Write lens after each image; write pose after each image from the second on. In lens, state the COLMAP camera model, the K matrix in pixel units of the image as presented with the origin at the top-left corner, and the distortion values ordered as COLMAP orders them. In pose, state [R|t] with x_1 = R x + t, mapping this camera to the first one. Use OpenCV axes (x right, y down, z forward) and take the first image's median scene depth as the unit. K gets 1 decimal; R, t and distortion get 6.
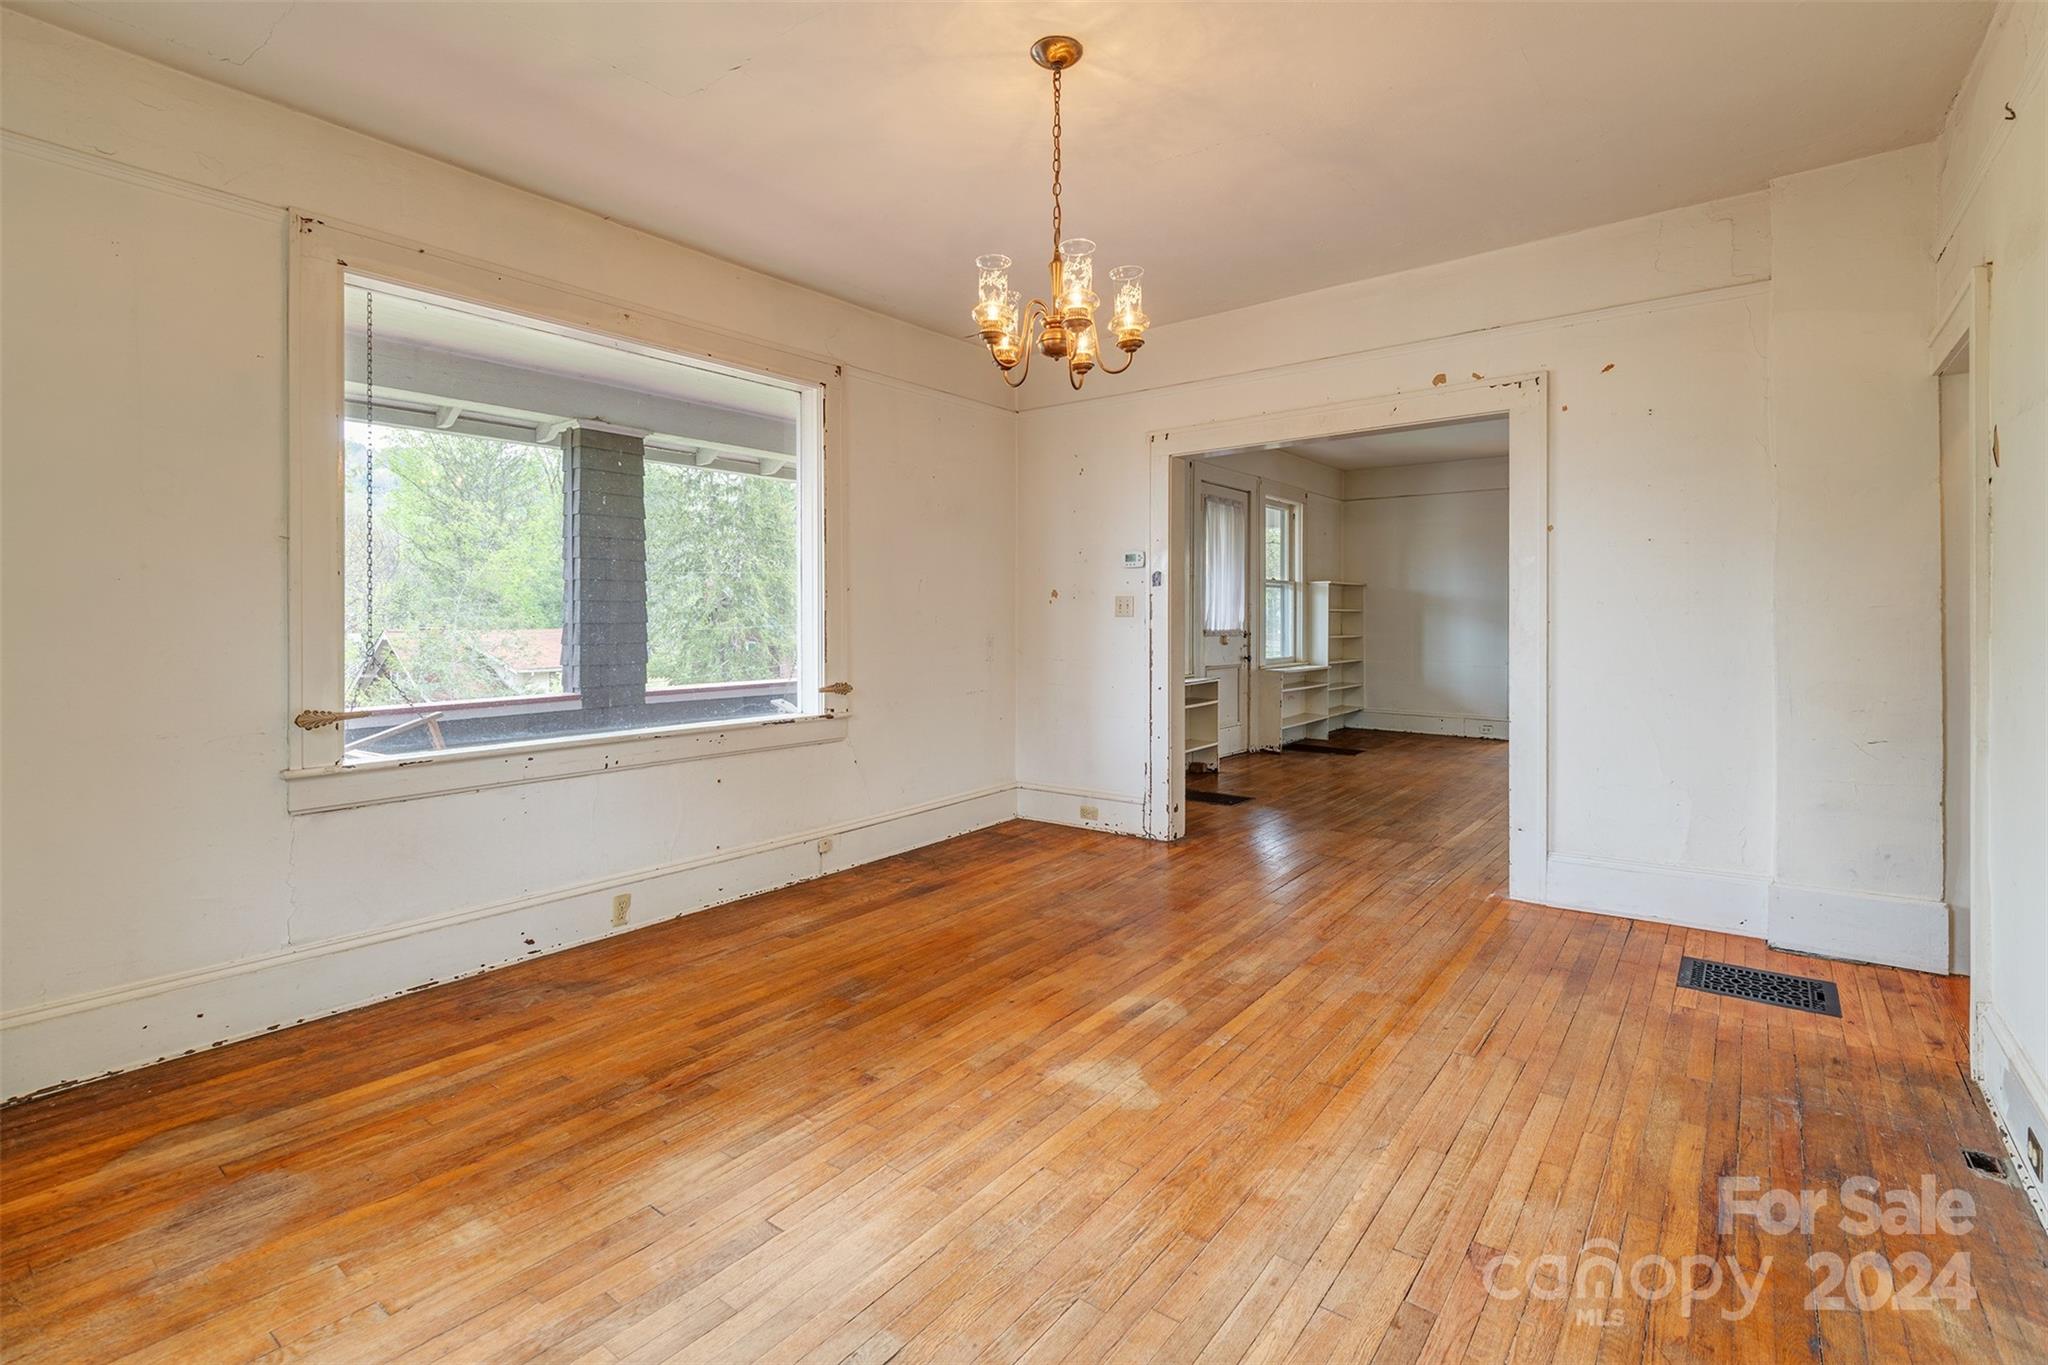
lens RADIAL K [[951.6, 0, 1060.9], [0, 951.6, 613.6], [0, 0, 1]] dist [0.025389, -0.010713]
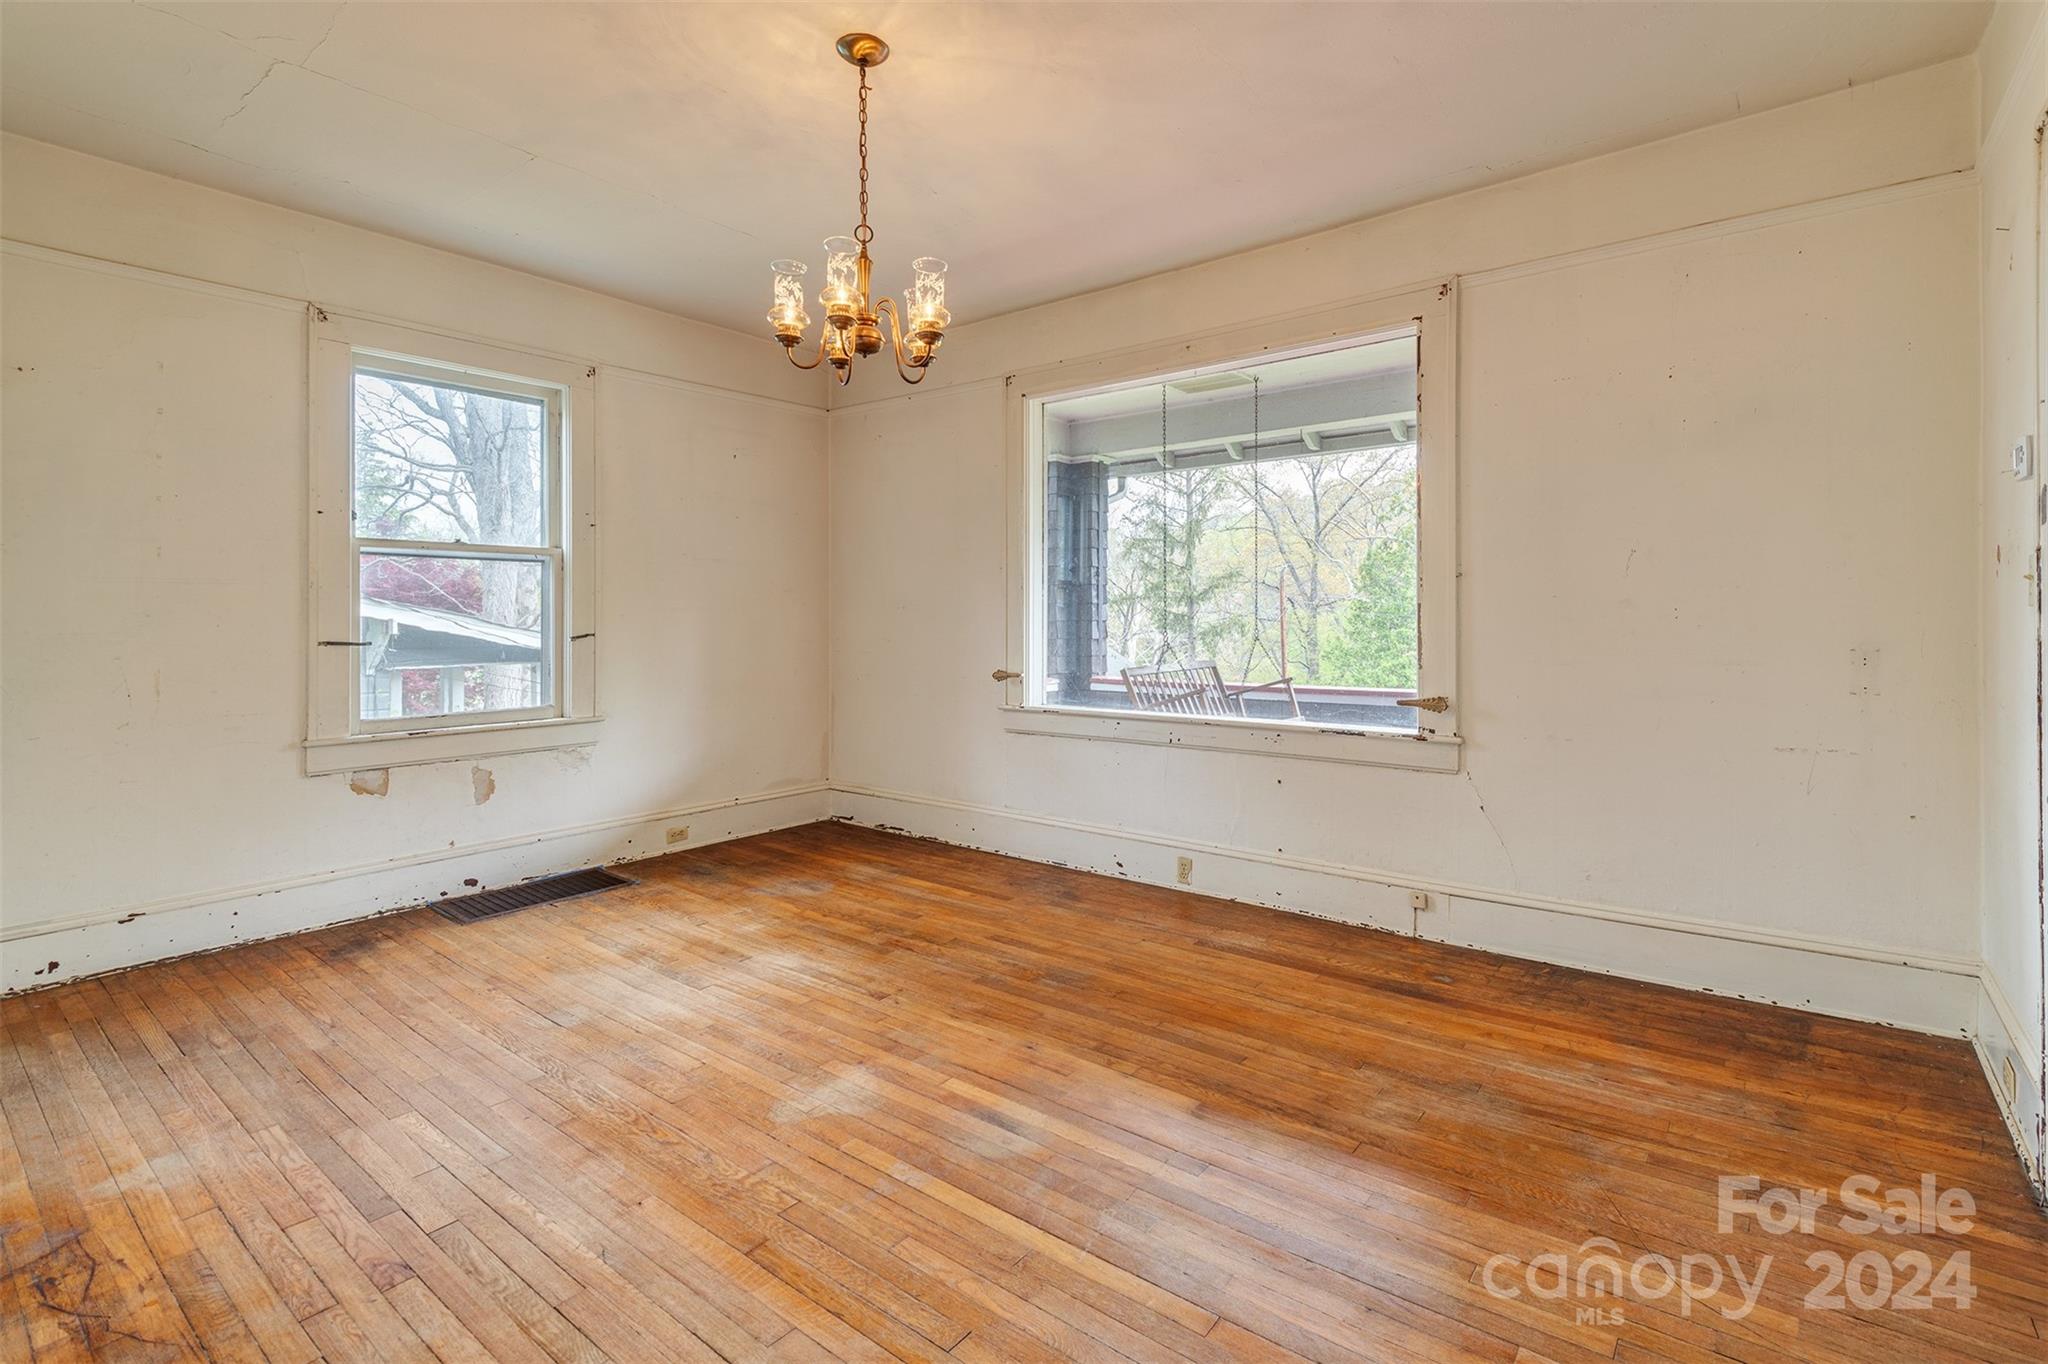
lens RADIAL K [[951.6, 0, 975.3], [0, 951.6, 605.1], [0, 0, 1]] dist [0.025389, -0.010713]
pose [[-0.063516, -0.008750, -0.997942, 0.879130], [0.009285, 0.999913, -0.009358, 0.003506], [0.997938, -0.009861, -0.063430, 1.054899]]
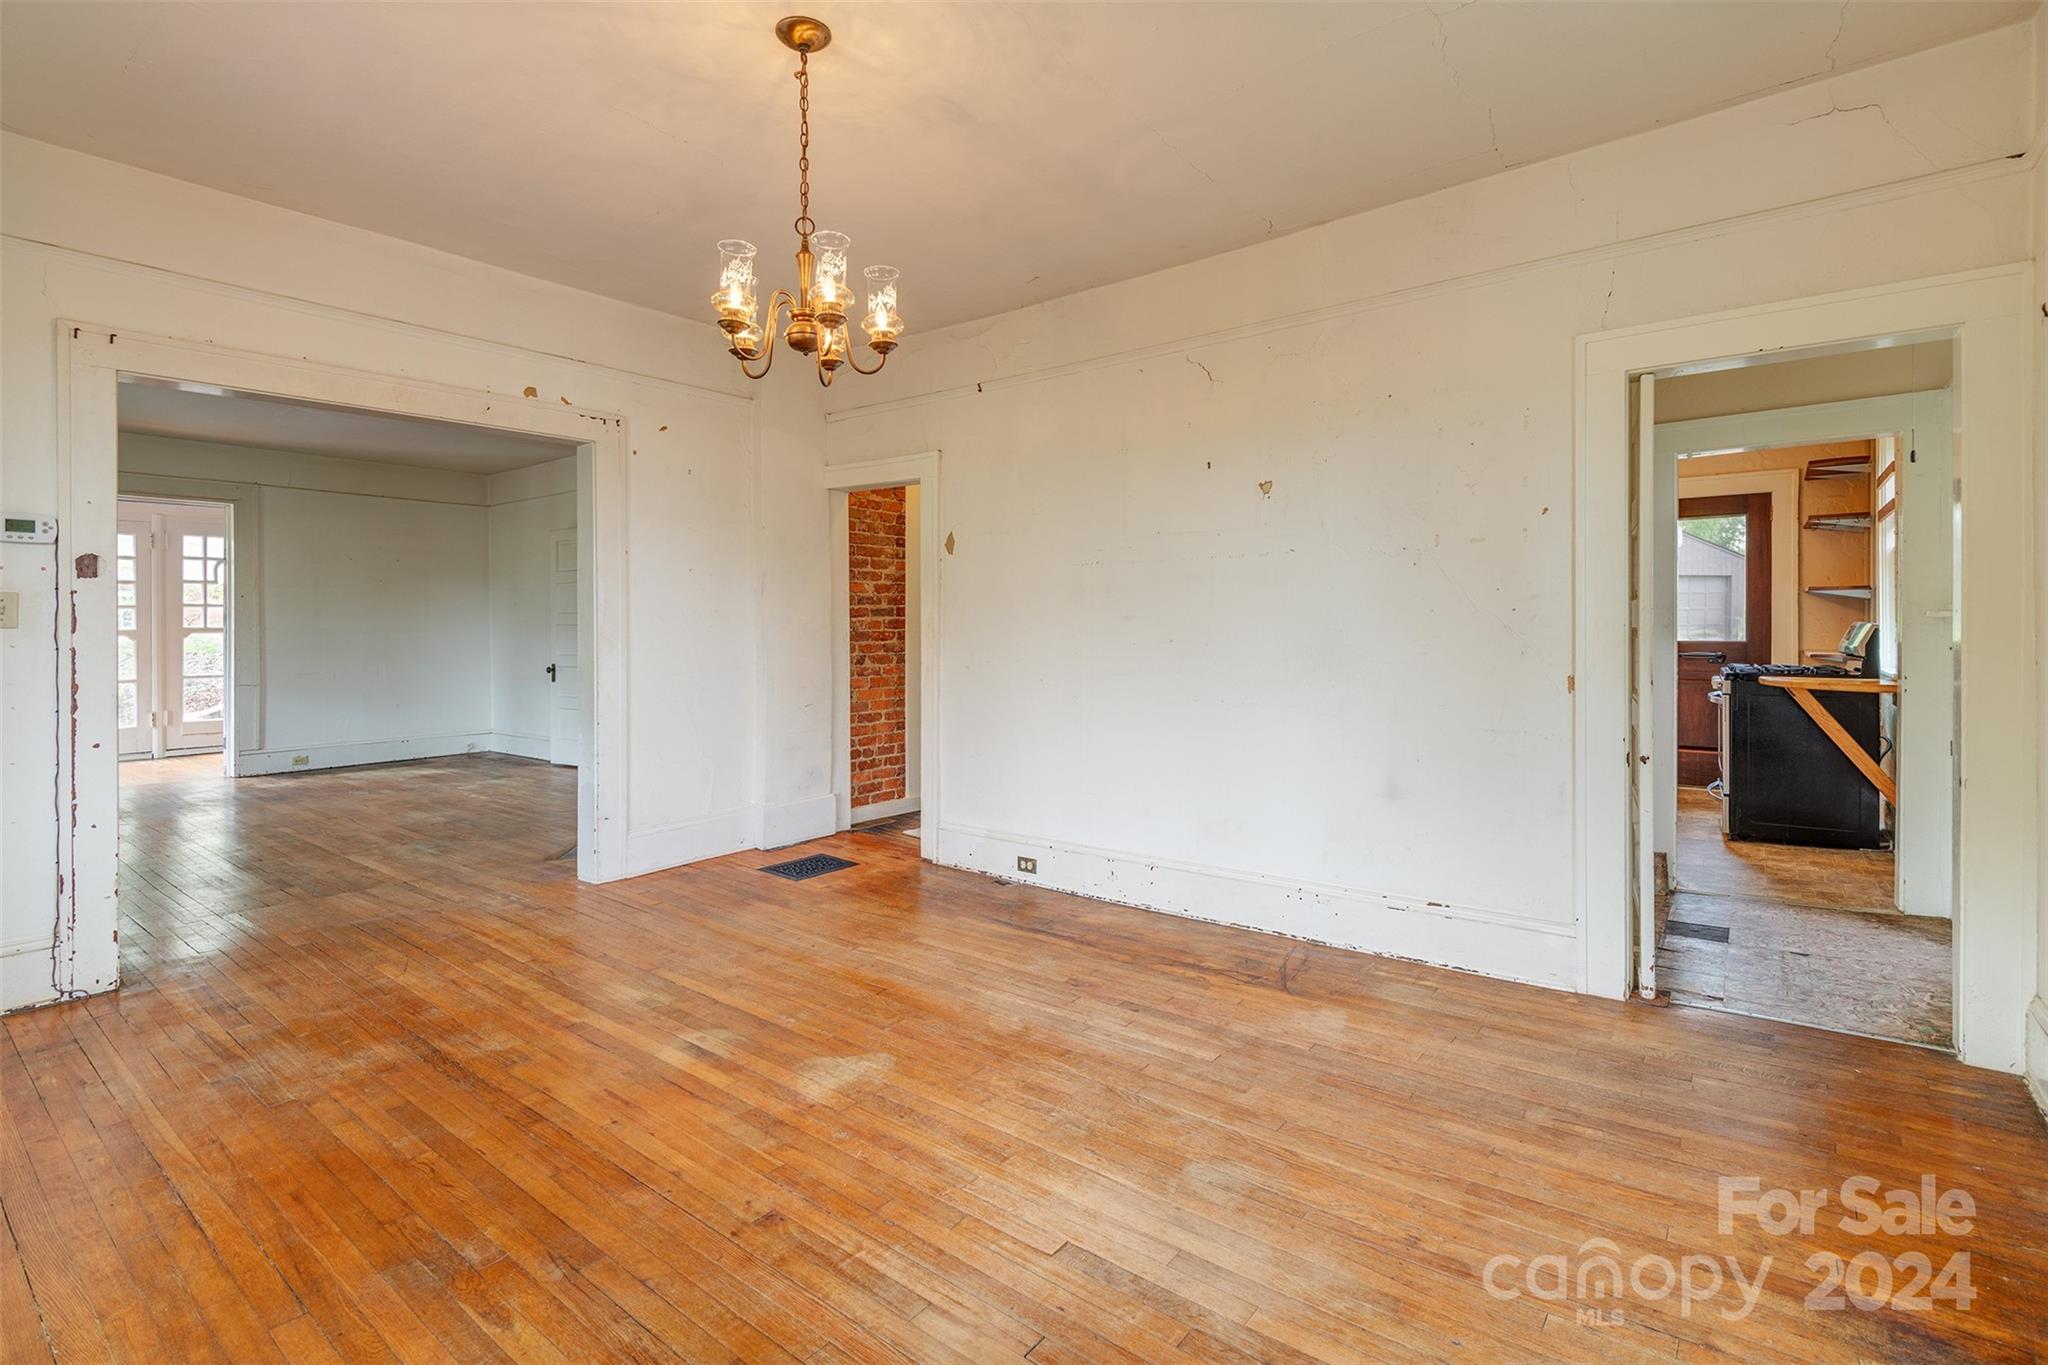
lens RADIAL K [[951.6, 0, 991.9], [0, 951.6, 640.1], [0, 0, 1]] dist [0.025389, -0.010713]
pose [[0.038184, -0.007755, 0.999241, -0.849882], [0.001242, 0.999969, 0.007713, 0.011068], [-0.999270, 0.000947, 0.038192, 0.694120]]
